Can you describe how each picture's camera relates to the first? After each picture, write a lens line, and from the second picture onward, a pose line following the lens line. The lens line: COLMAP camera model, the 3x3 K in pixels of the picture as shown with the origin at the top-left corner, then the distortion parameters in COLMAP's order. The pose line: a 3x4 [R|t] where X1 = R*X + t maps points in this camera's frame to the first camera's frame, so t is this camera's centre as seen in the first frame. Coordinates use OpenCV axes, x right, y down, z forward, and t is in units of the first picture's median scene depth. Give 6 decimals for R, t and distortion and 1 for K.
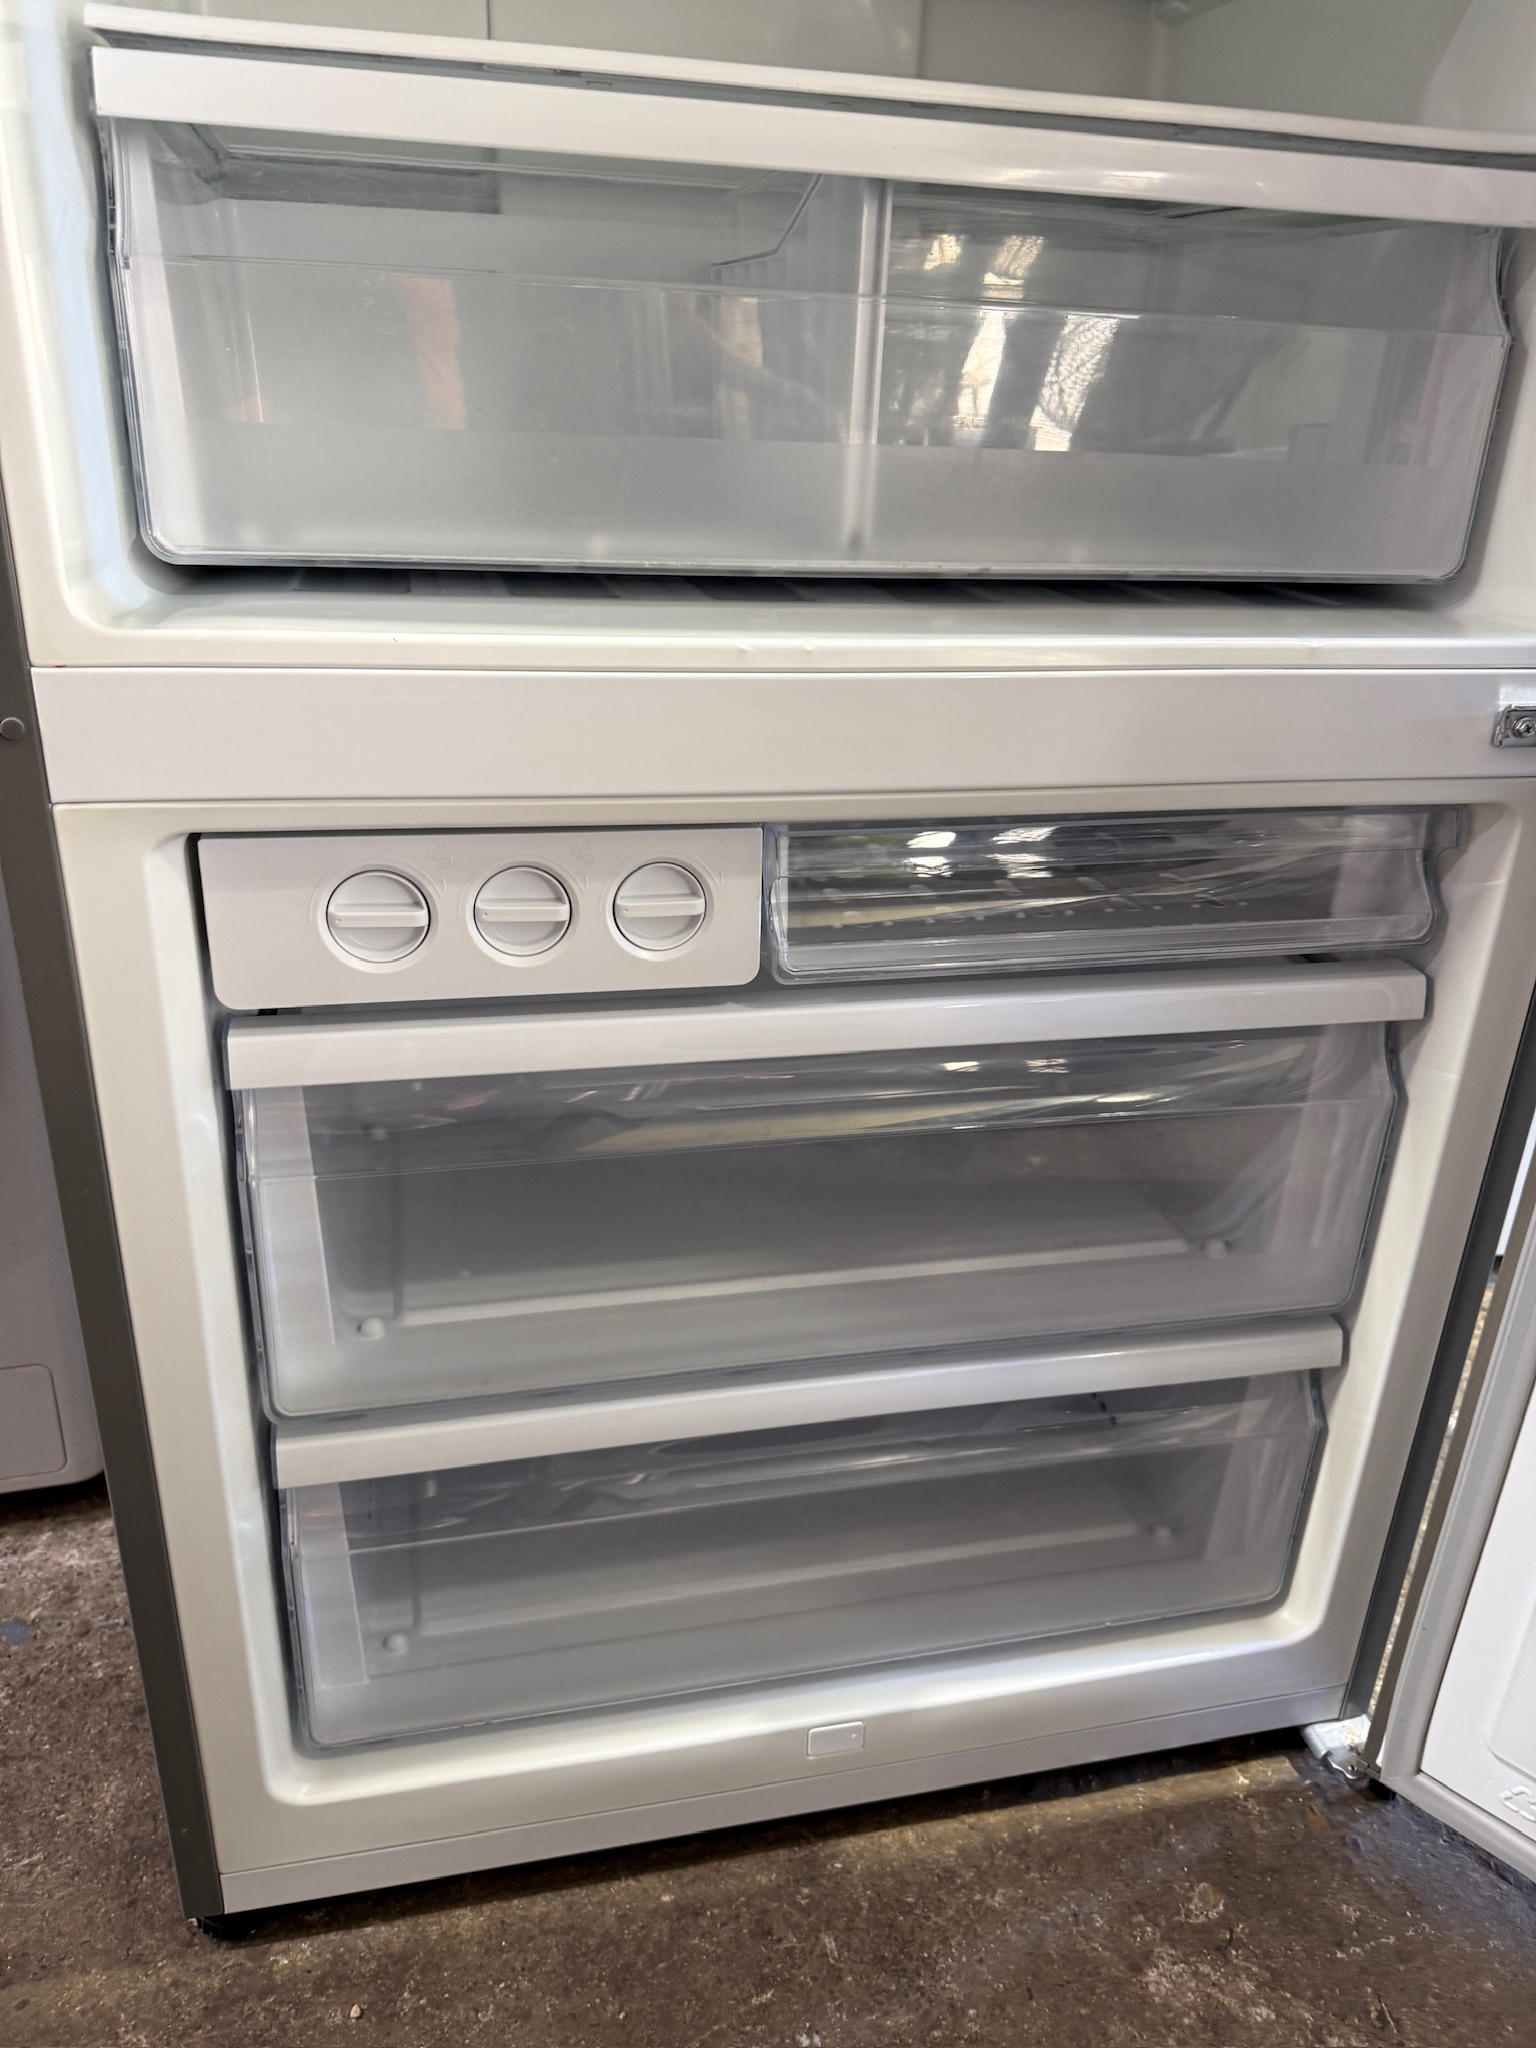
lens RADIAL K [[1446.7, 0, 772.8], [0, 1446.7, 1029.0], [0, 0, 1]] dist [0.045129, -0.050890]
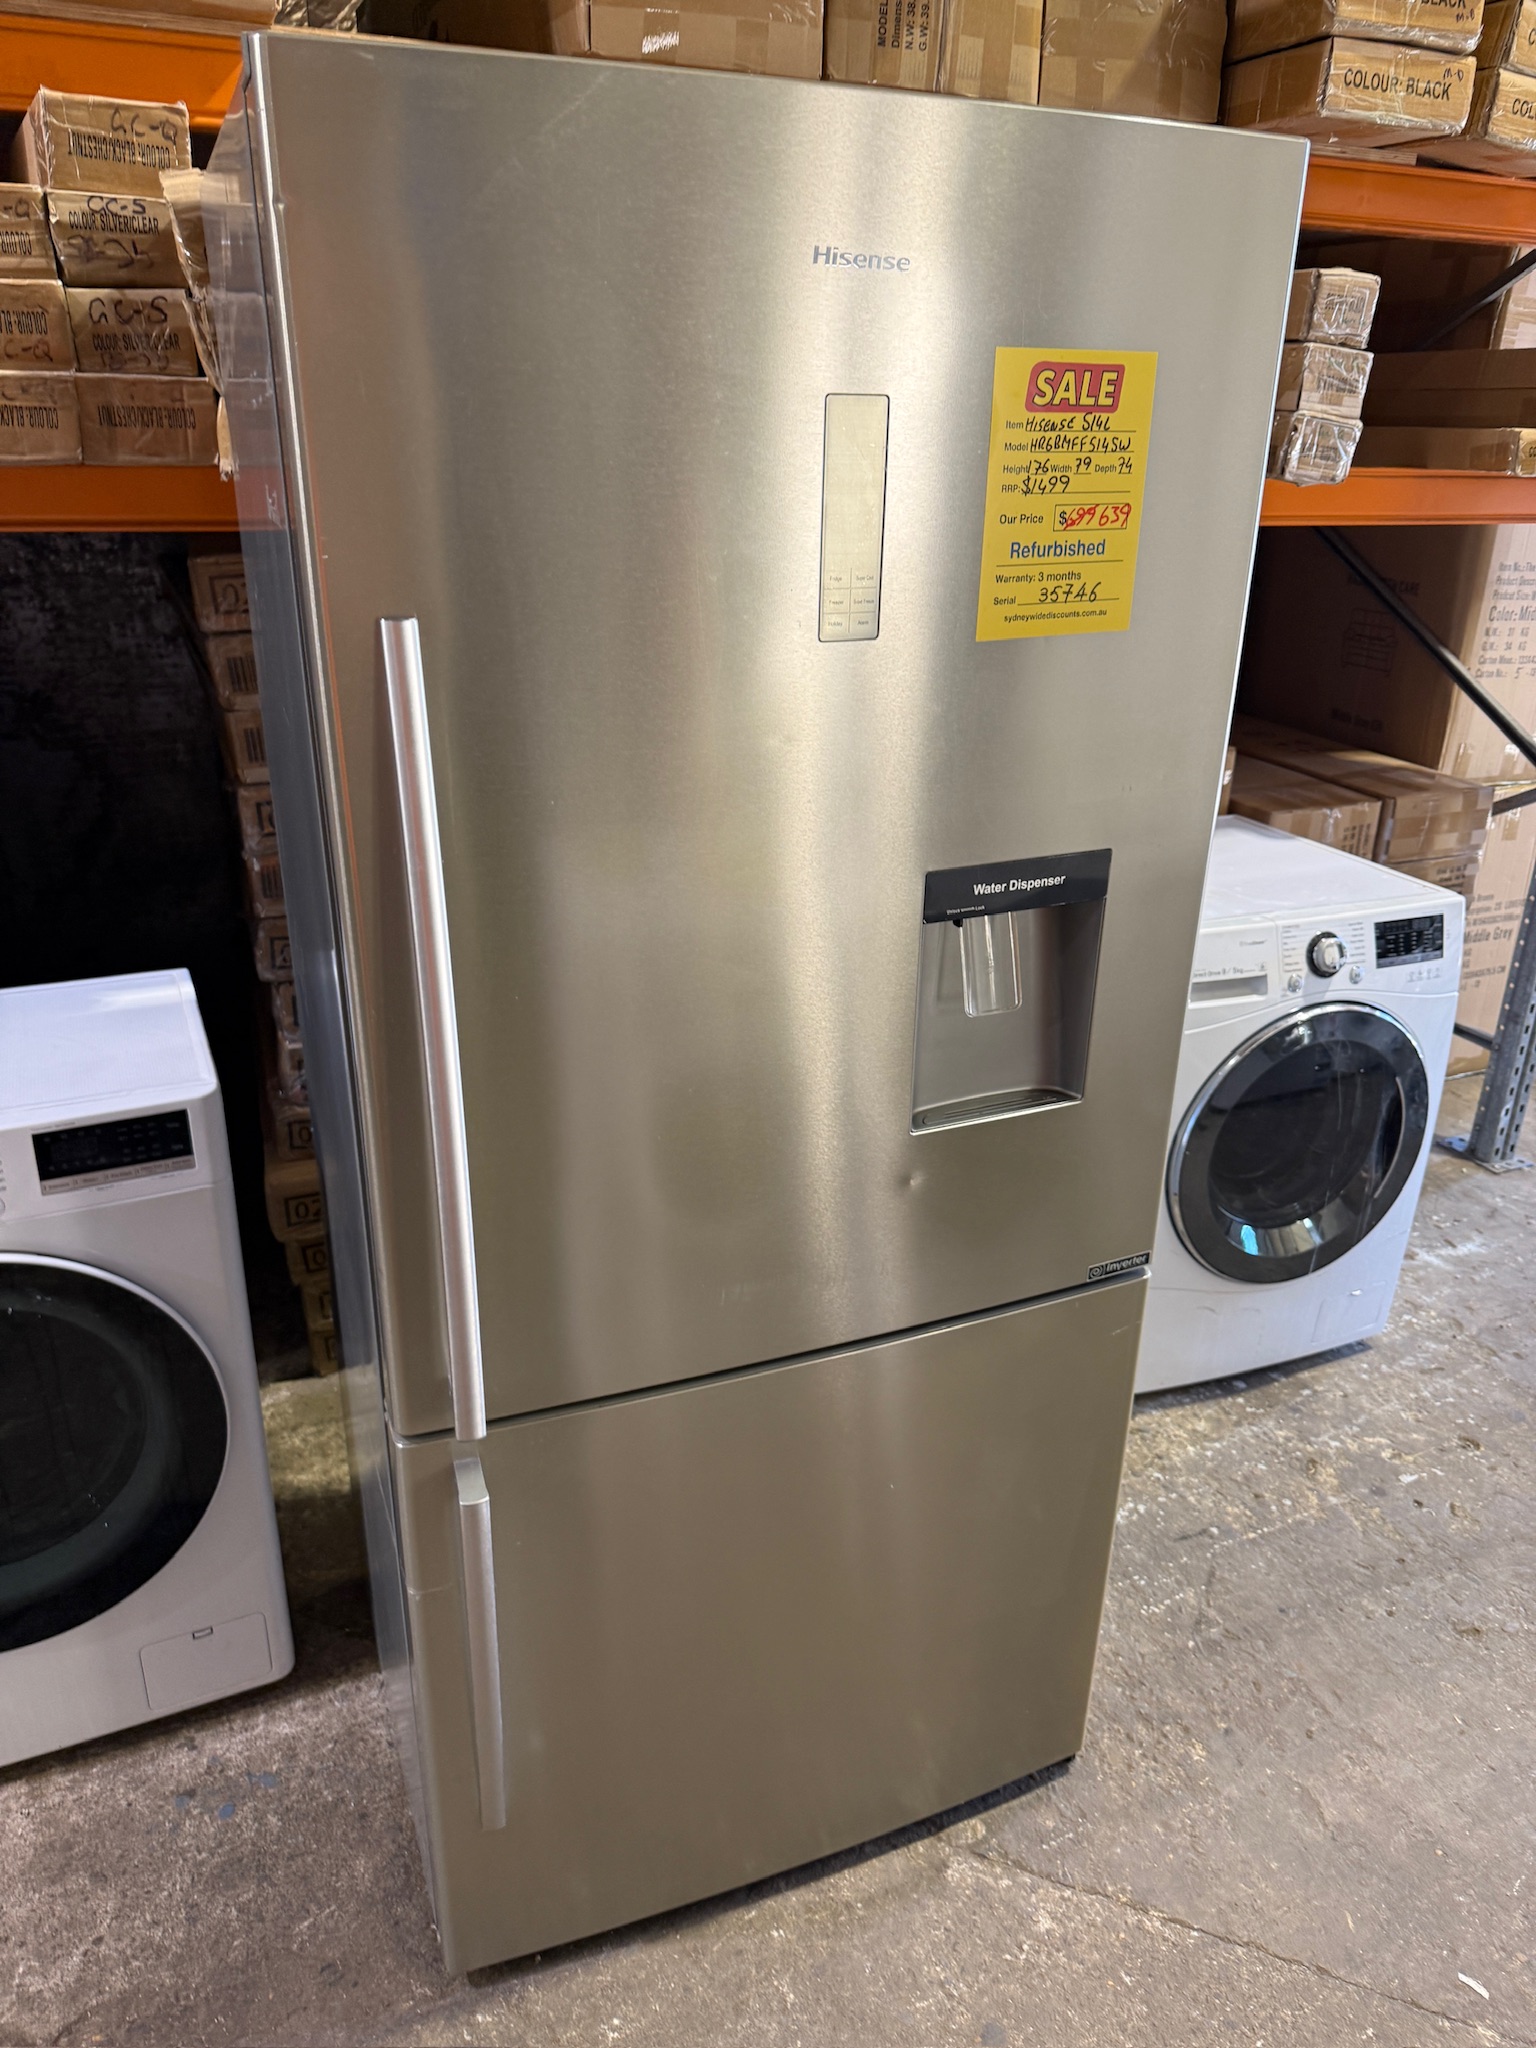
lens RADIAL K [[1446.7, 0, 769.7], [0, 1446.7, 1040.0], [0, 0, 1]] dist [0.045129, -0.050890]
pose [[0.987740, -0.082022, 0.132826, -0.131581], [0.081622, 0.996627, 0.008459, -0.454185], [-0.133072, 0.002487, 0.991103, -0.831227]]
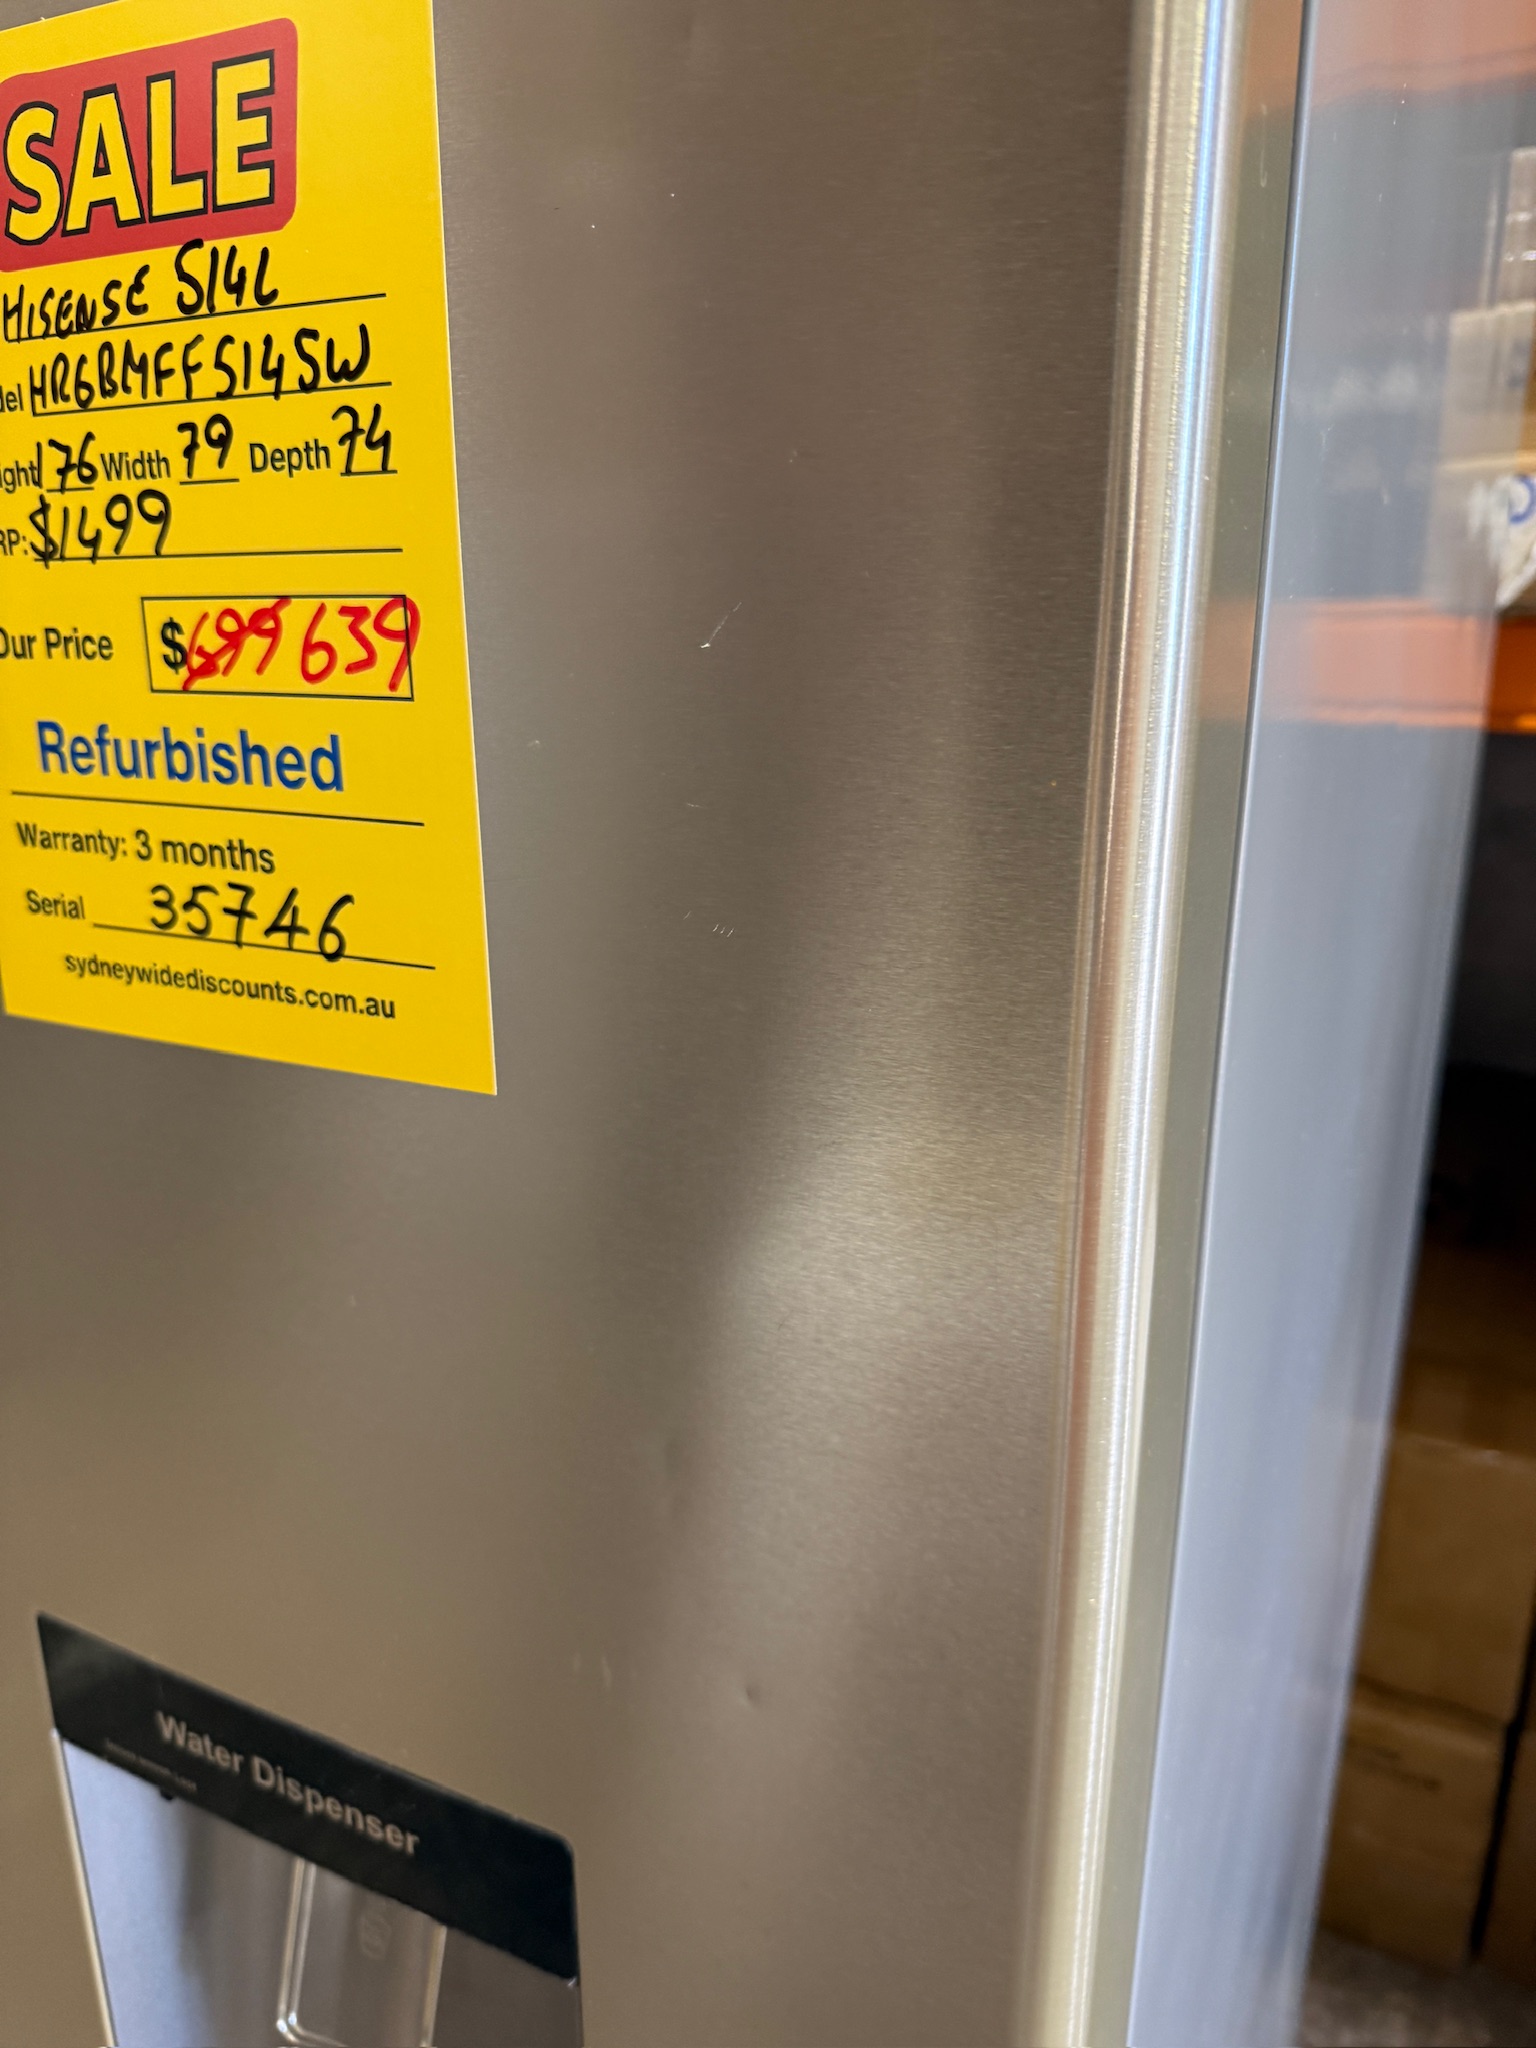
lens RADIAL K [[1446.7, 0, 813.9], [0, 1446.7, 1037.7], [0, 0, 1]] dist [0.045129, -0.050890]
pose [[0.743670, 0.149523, -0.651612, 0.678370], [-0.241411, 0.968965, -0.053173, -0.805292], [0.623439, 0.196849, 0.756687, 0.245131]]
